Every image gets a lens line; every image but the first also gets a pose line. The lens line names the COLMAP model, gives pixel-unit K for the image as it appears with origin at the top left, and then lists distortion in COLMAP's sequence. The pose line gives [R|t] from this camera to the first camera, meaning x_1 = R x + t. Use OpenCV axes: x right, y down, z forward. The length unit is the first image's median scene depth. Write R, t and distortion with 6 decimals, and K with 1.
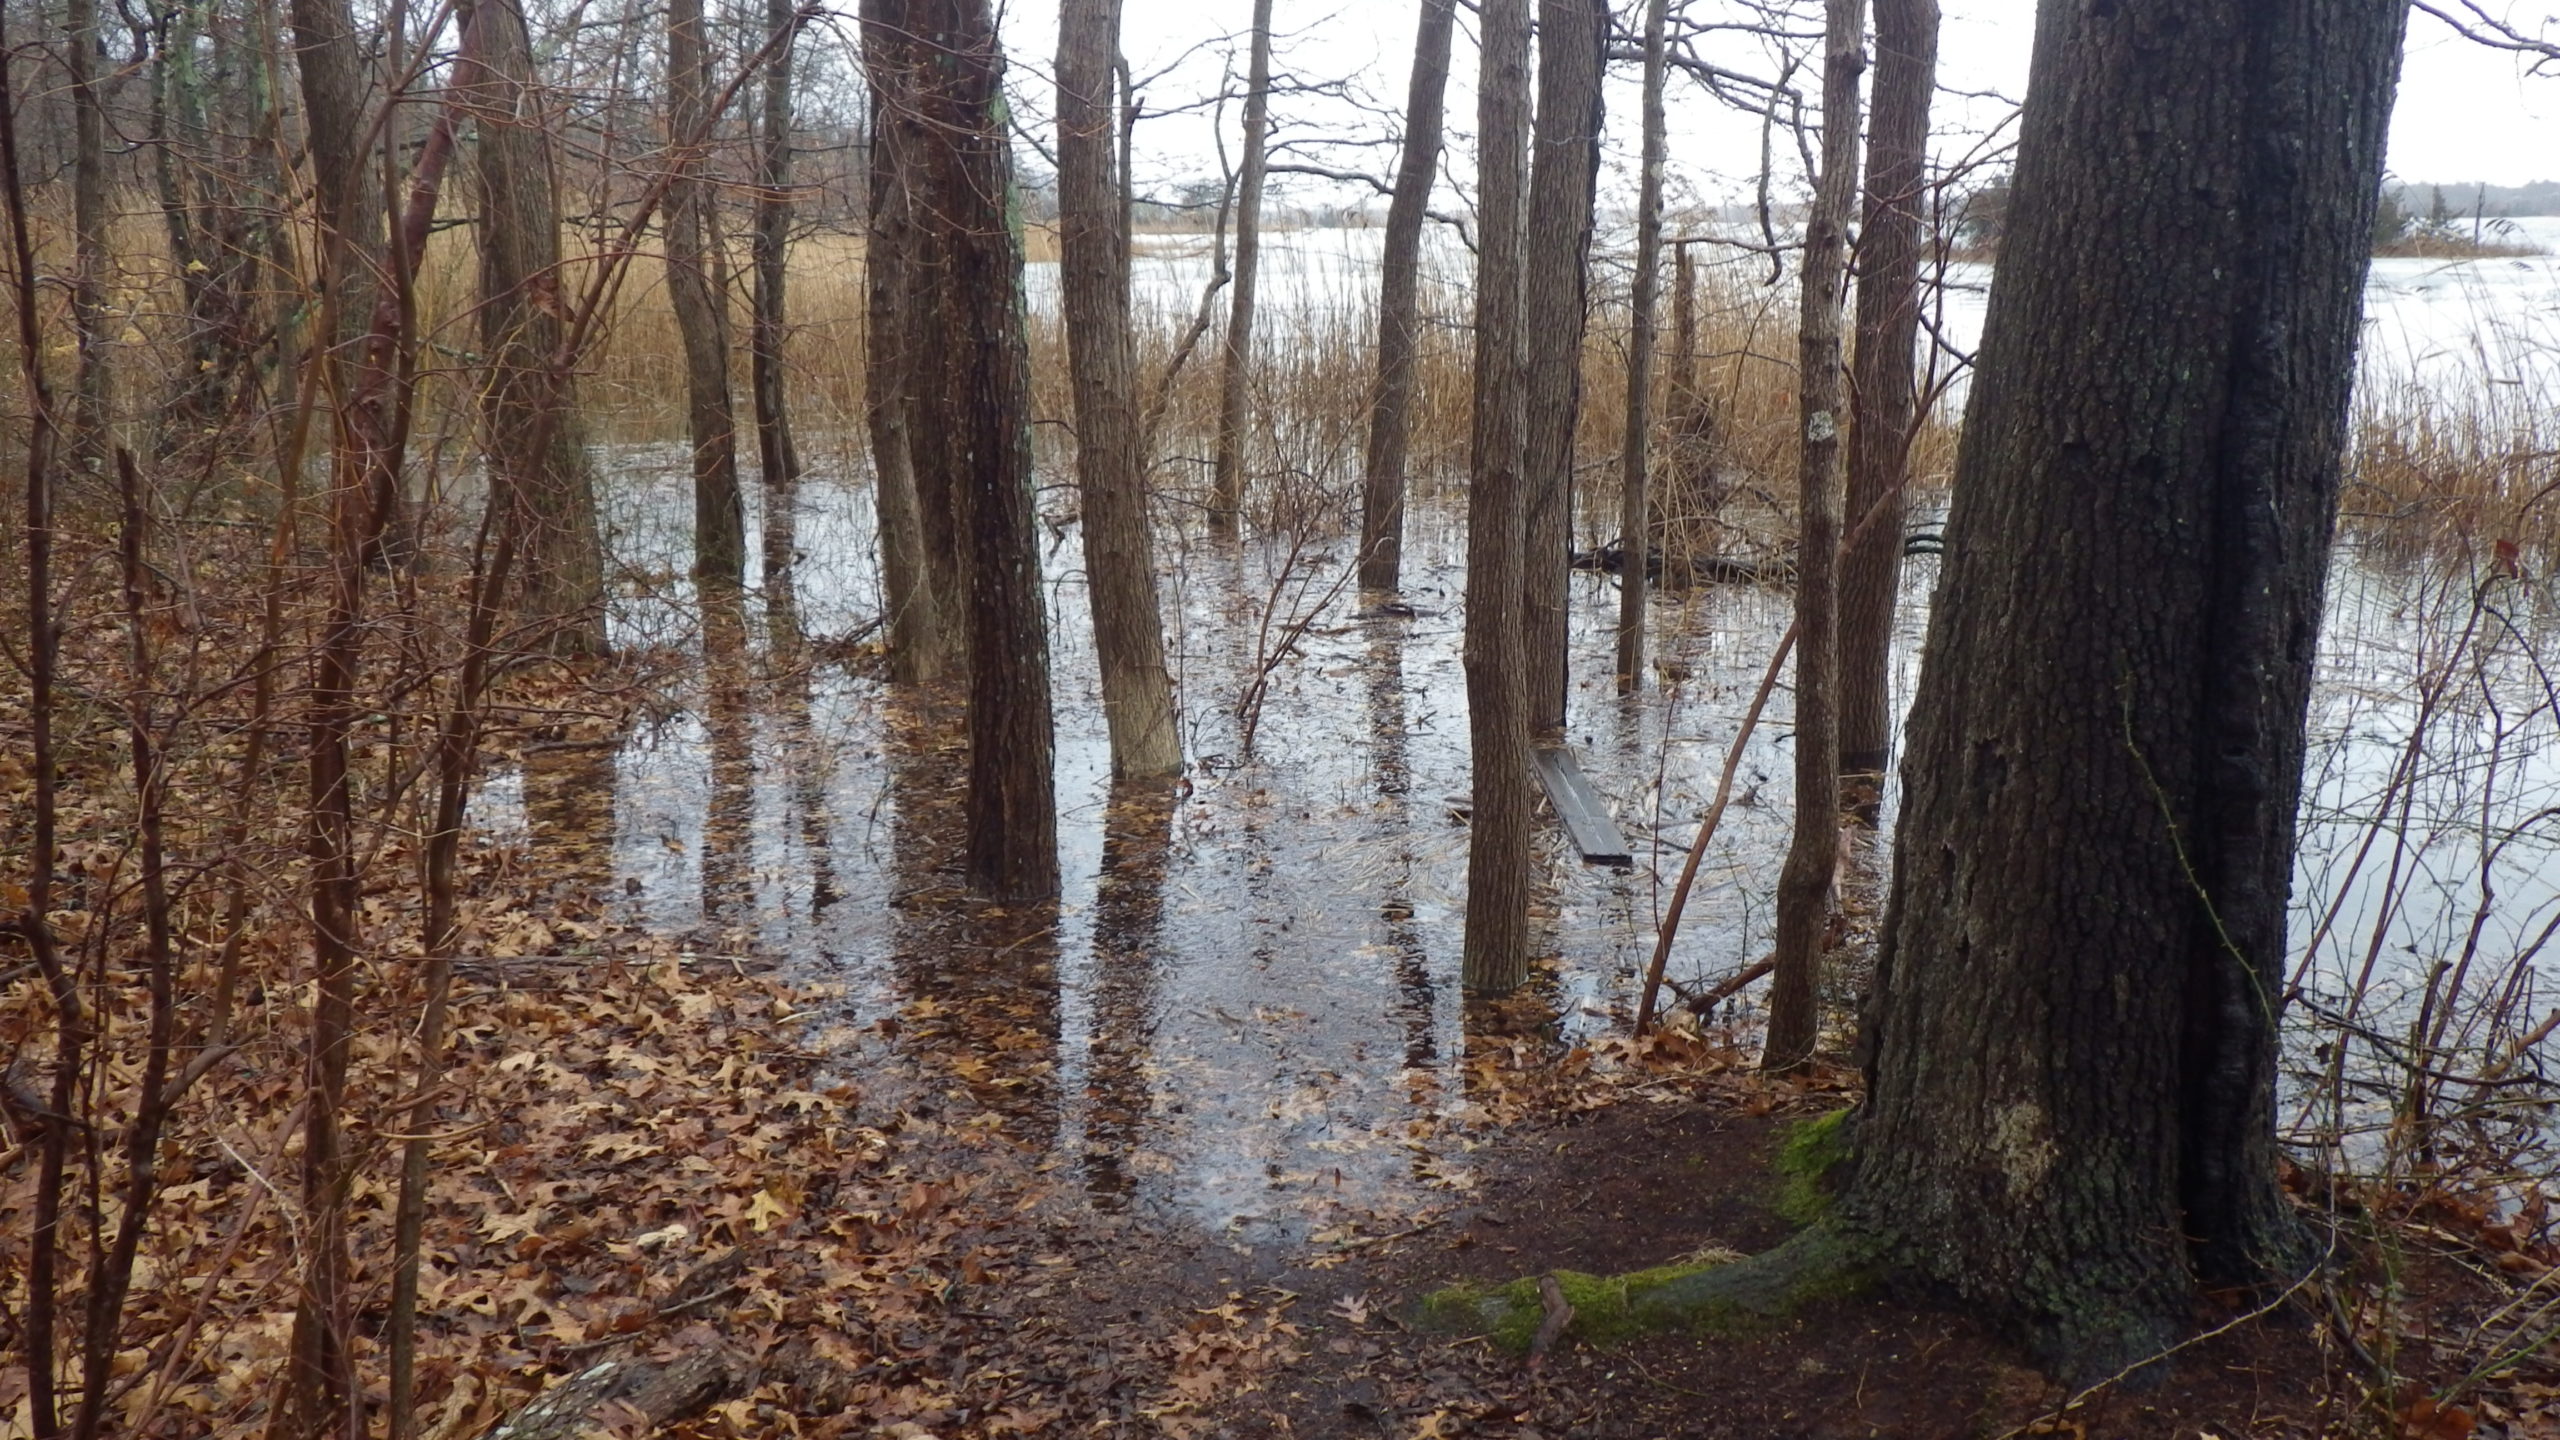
lens RADIAL K [[2145.0, 0, 1287.7], [0, 2145.0, 723.1], [0, 0, 1]] dist [-0.002953, -0.000215]
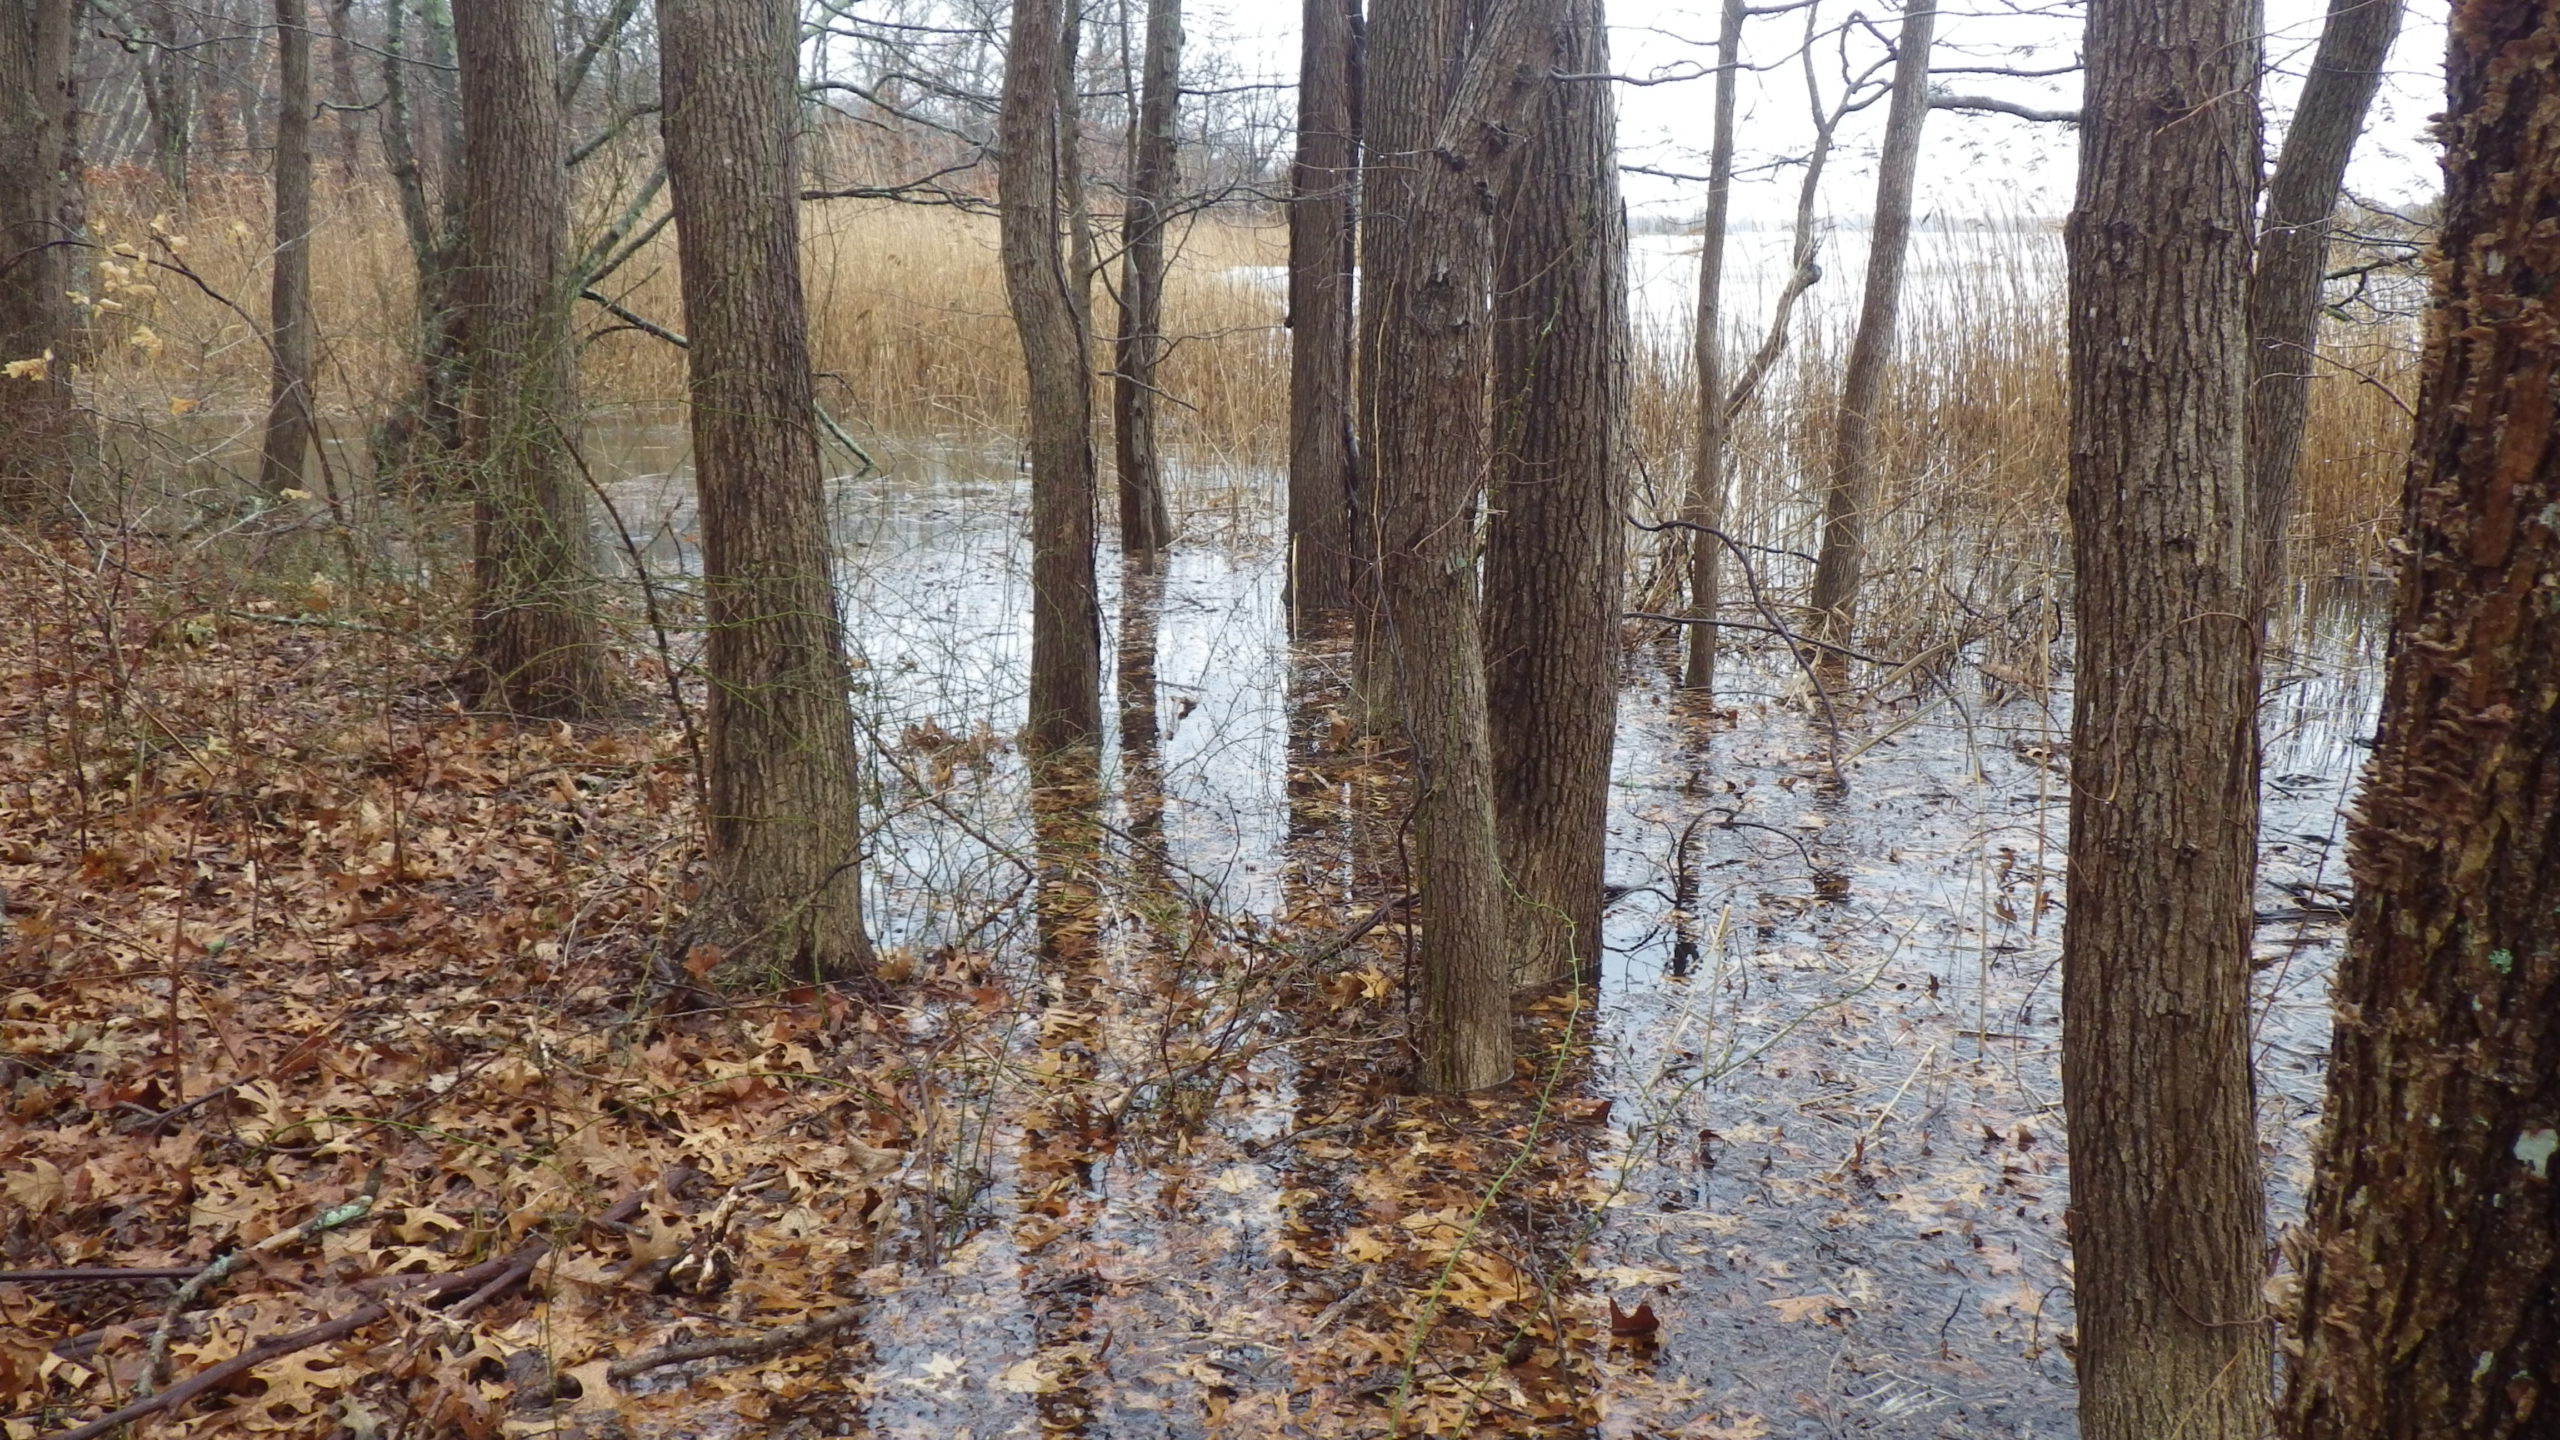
lens RADIAL K [[2145.0, 0, 1275.8], [0, 2145.0, 718.9], [0, 0, 1]] dist [-0.002953, -0.000215]
pose [[0.988064, 0.040965, -0.148499, -0.090381], [-0.041638, 0.999132, -0.001427, -0.061601], [0.148311, 0.007593, 0.988912, 0.317186]]
